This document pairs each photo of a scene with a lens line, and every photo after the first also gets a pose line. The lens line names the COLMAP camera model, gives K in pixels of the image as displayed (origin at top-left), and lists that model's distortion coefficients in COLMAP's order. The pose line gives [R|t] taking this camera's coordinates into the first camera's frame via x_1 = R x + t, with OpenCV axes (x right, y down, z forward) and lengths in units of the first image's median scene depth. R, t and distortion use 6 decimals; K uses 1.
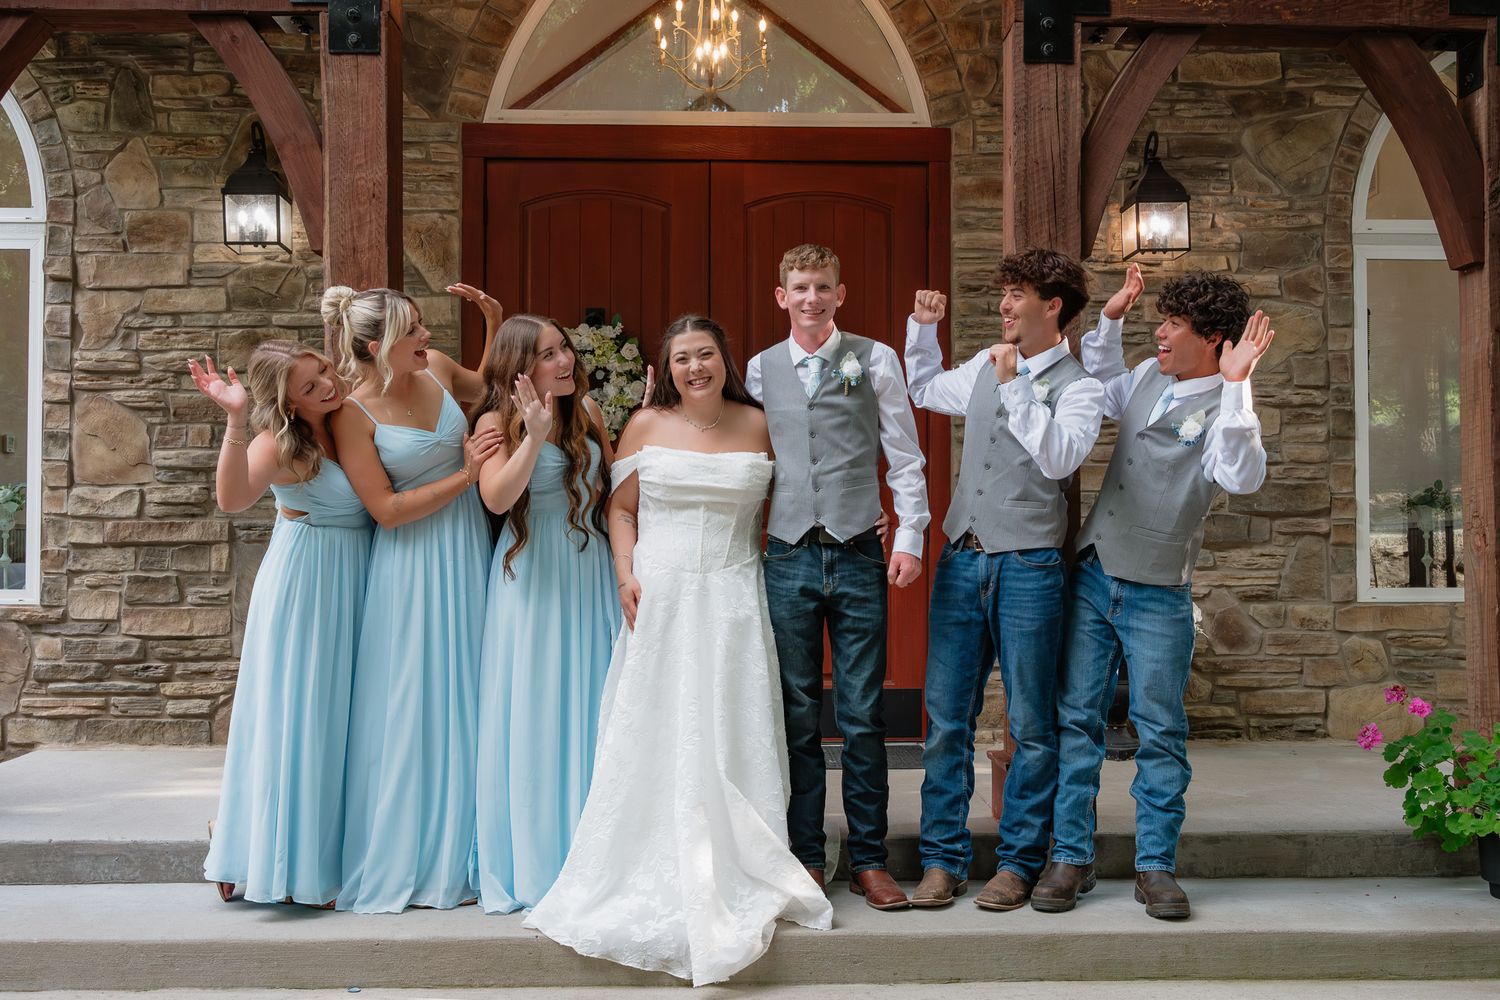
lens RADIAL K [[1570.4, 0, 759.1], [0, 1570.4, 505.2], [0, 0, 1]] dist [0.005682, 0.000000]
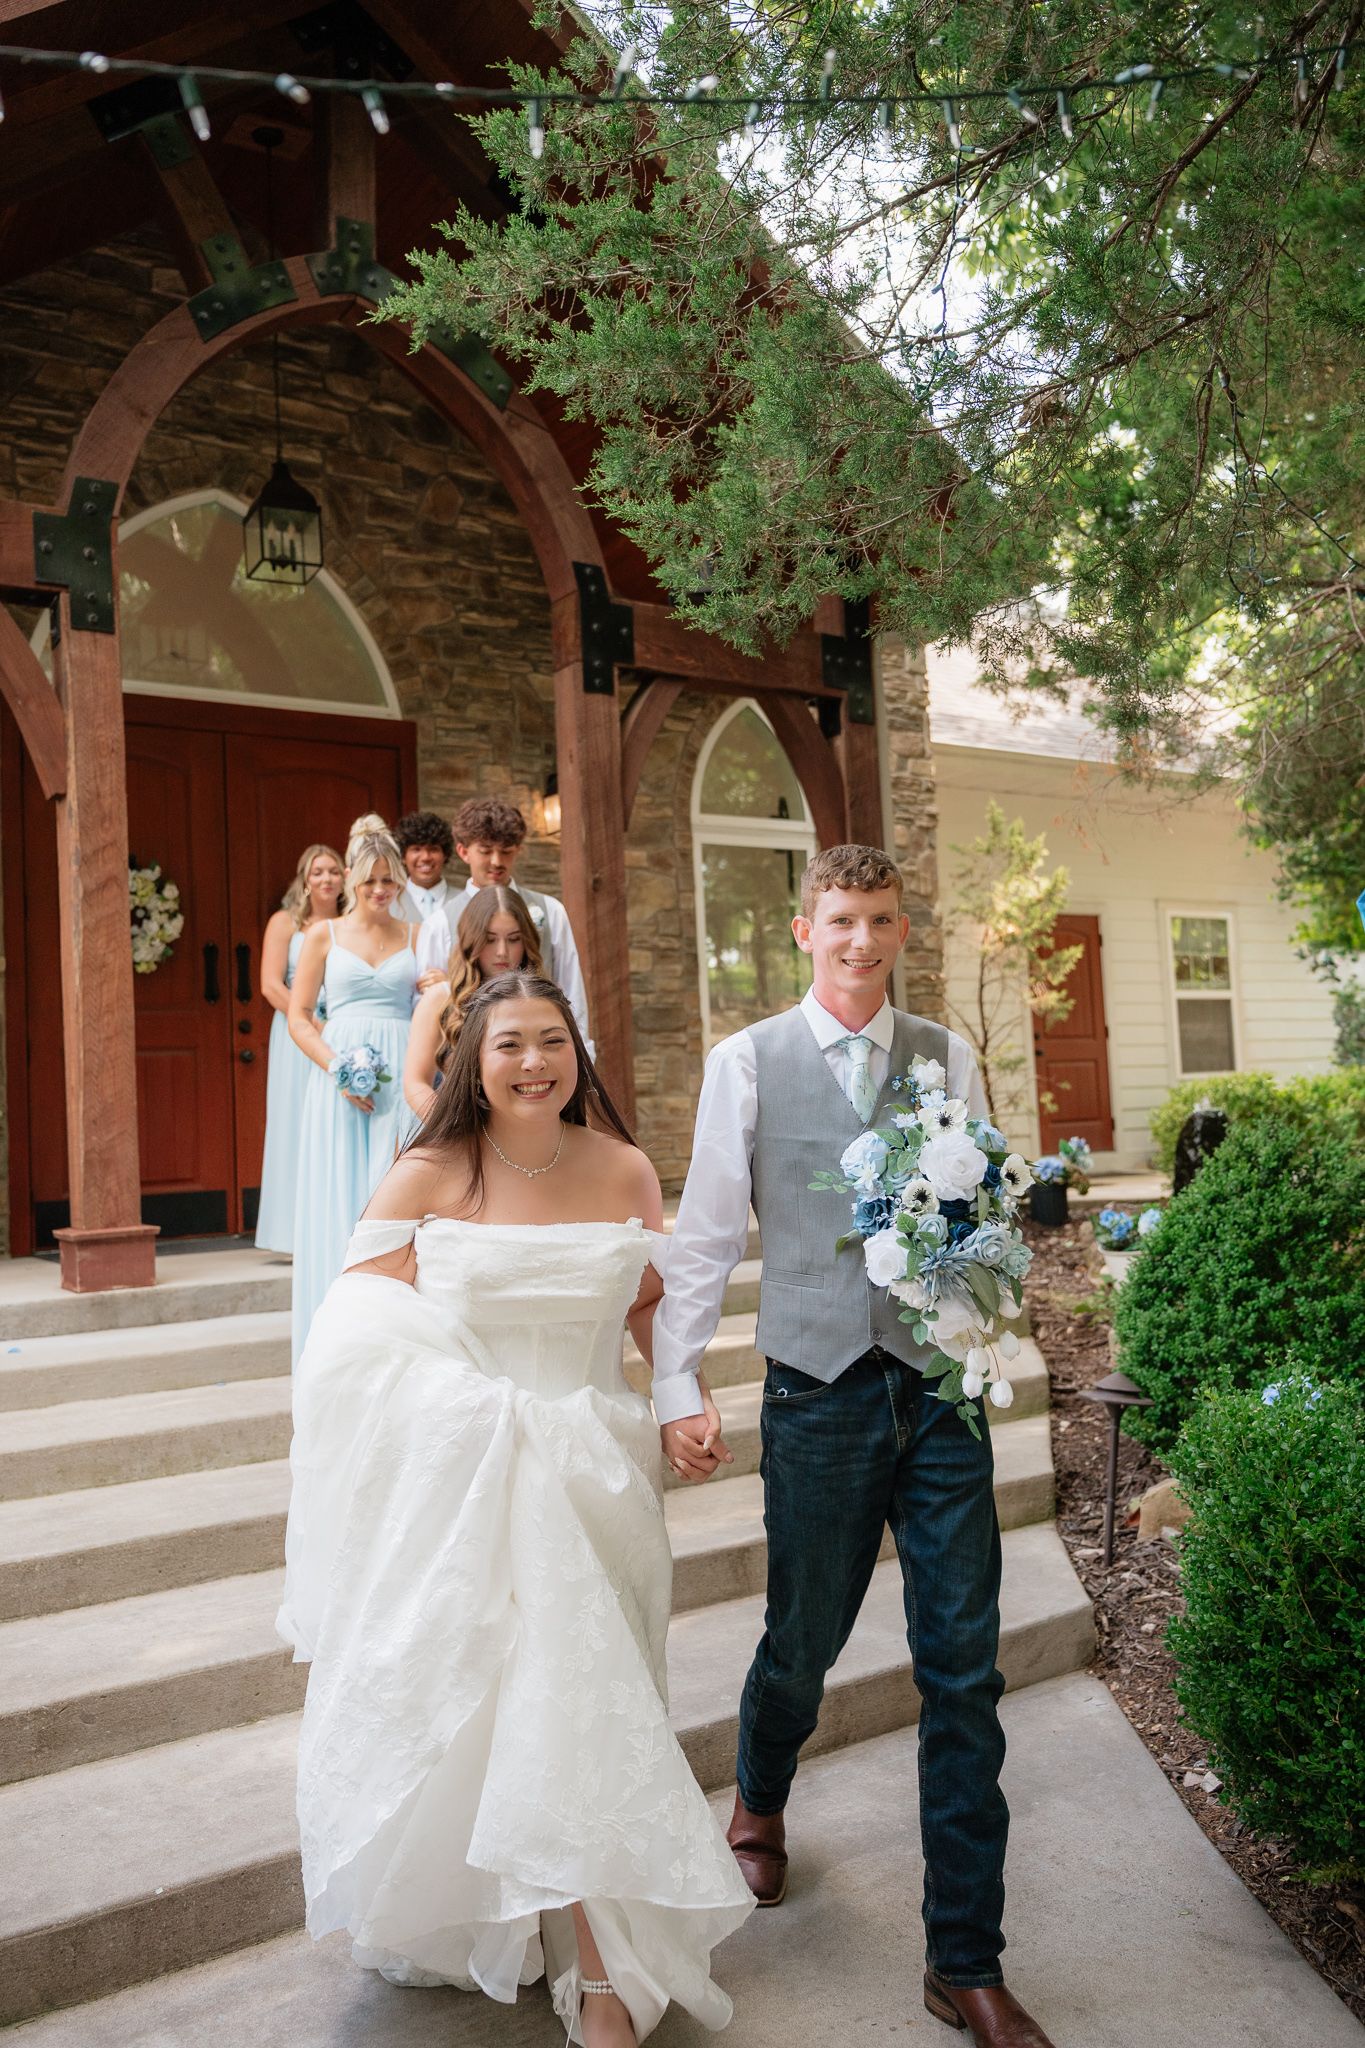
lens RADIAL K [[1636.3, 0, 682.3], [0, 1636.3, 1004.7], [0, 0, 1]] dist [0.009783, 0.001207]
pose [[0.850500, -0.005914, 0.525942, -0.388724], [0.033641, 0.998501, -0.043173, 0.046095], [-0.524898, 0.054412, 0.849424, -0.197131]]
